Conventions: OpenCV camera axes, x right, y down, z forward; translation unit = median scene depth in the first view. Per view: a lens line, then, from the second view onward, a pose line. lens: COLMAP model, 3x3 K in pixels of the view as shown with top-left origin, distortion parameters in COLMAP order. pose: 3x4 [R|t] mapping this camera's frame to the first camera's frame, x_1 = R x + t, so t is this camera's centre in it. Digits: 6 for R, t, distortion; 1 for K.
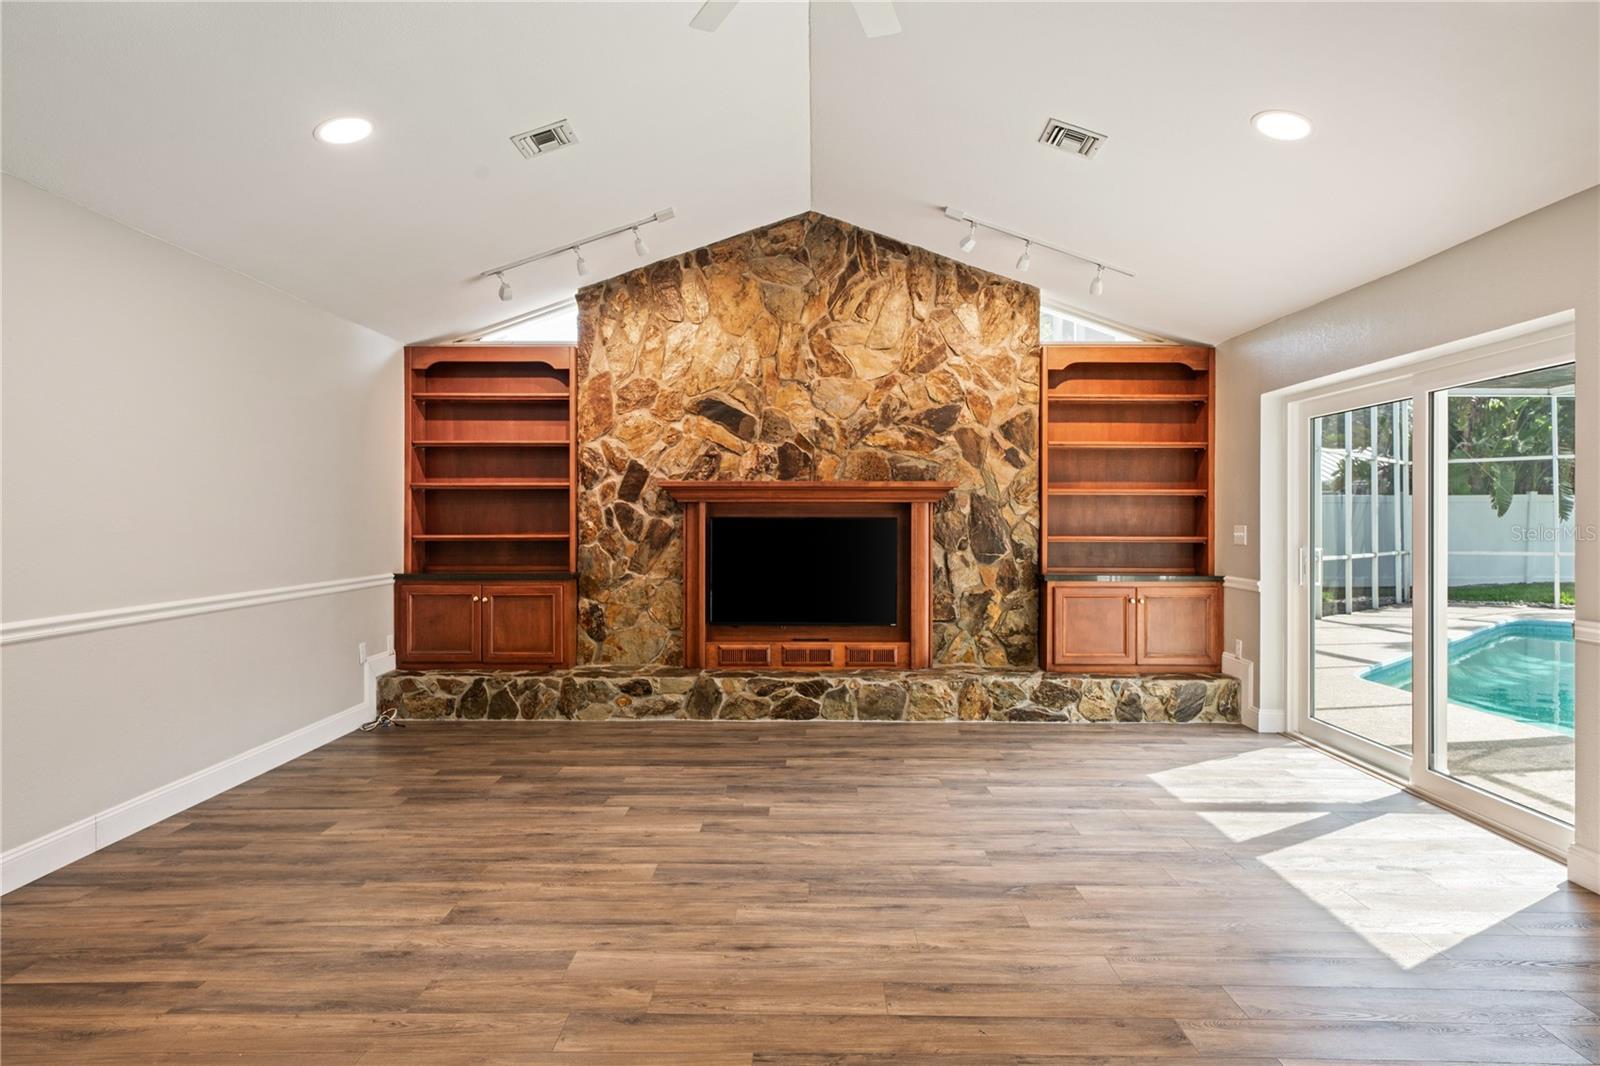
lens RADIAL K [[990.4, 0, 805.8], [0, 990.4, 517.3], [0, 0, 1]] dist [0.008039, -0.003303]
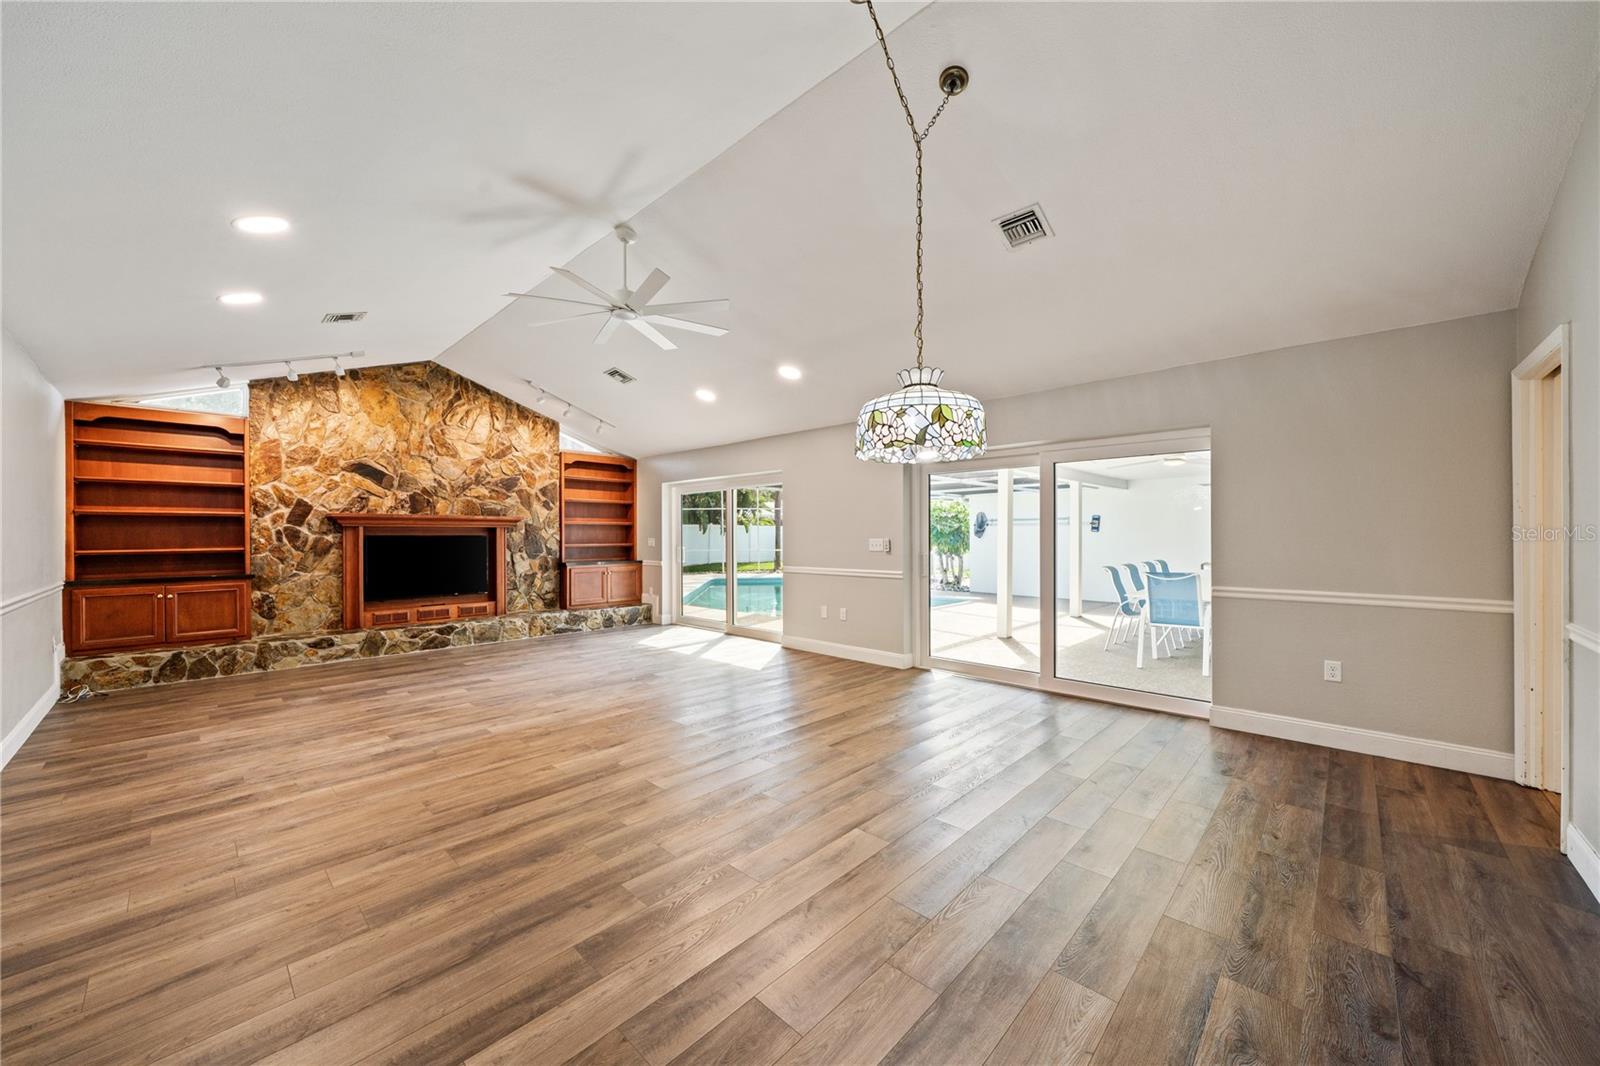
lens RADIAL K [[584.9, 0, 799.9], [0, 584.9, 535.5], [0, 0, 1]] dist [-0.006081, -0.000162]
pose [[0.683521, -0.004211, 0.729919, -0.312824], [0.003514, 0.999991, 0.002479, -0.000187], [-0.729923, 0.000870, 0.683529, -0.186319]]
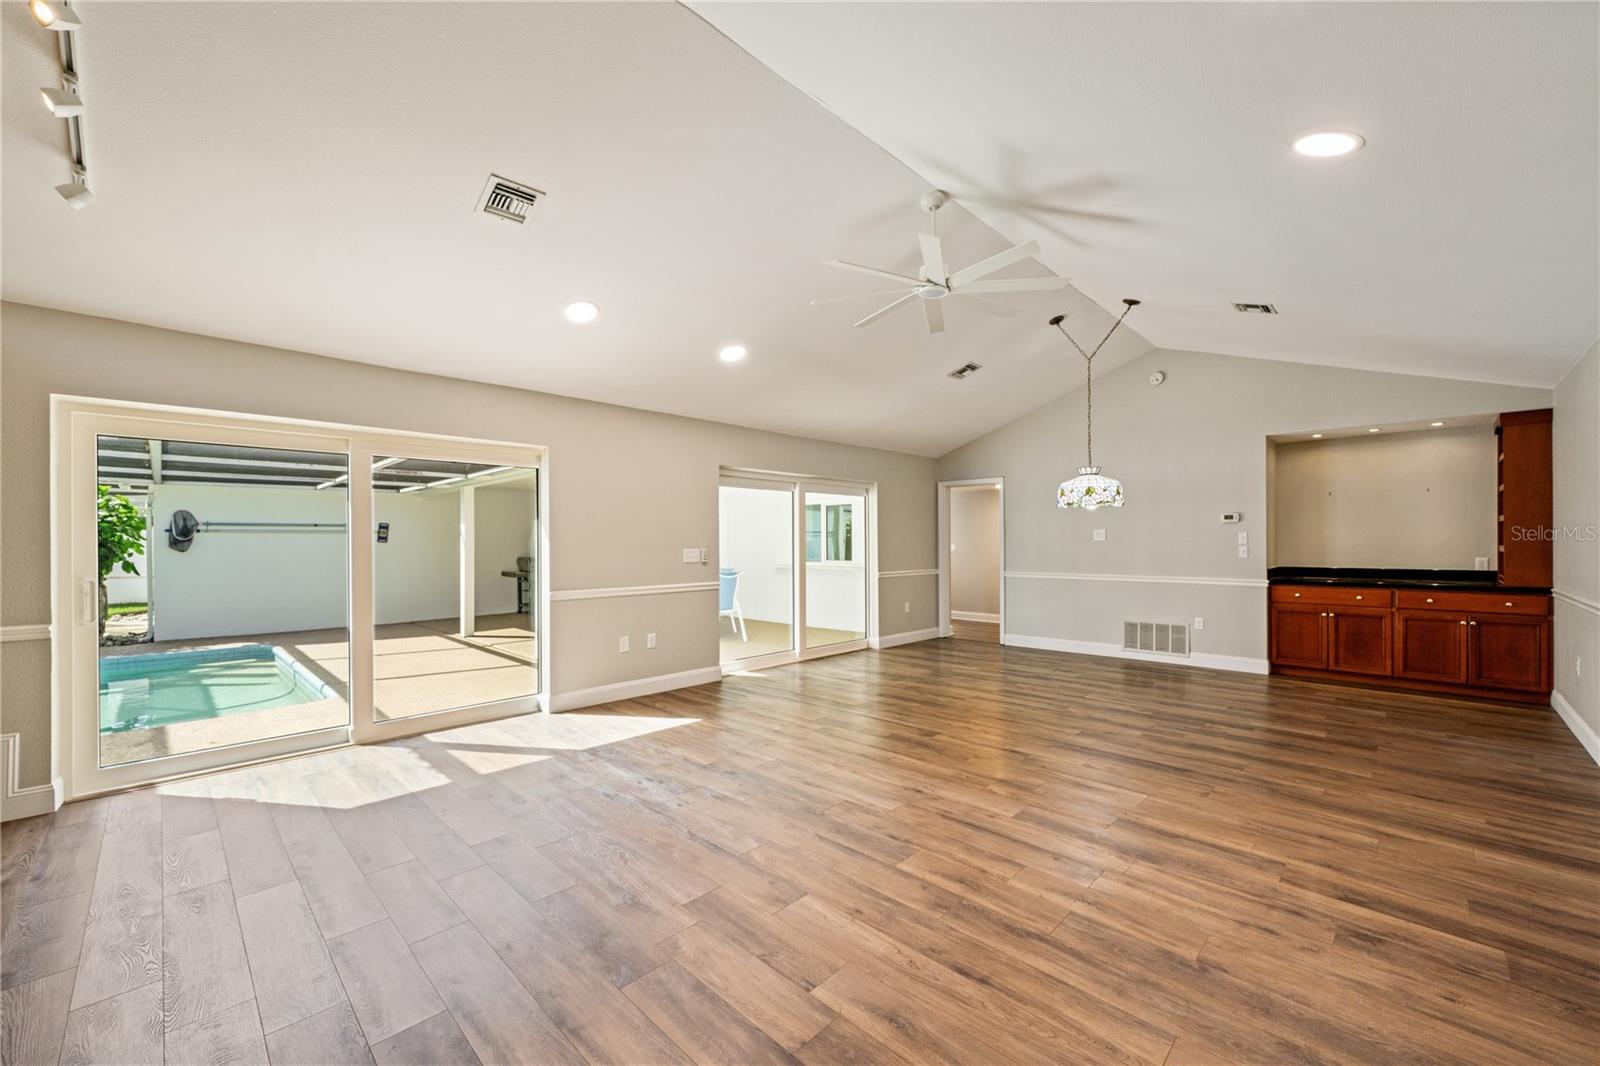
lens RADIAL K [[634.3, 0, 803.6], [0, 634.3, 543.8], [0, 0, 1]] dist [-0.002320, -0.000406]
pose [[-0.718538, 0.000898, 0.695487, -0.307028], [0.001761, 0.999998, 0.000528, 0.000840], [-0.695486, 0.001604, -0.718538, 0.863247]]
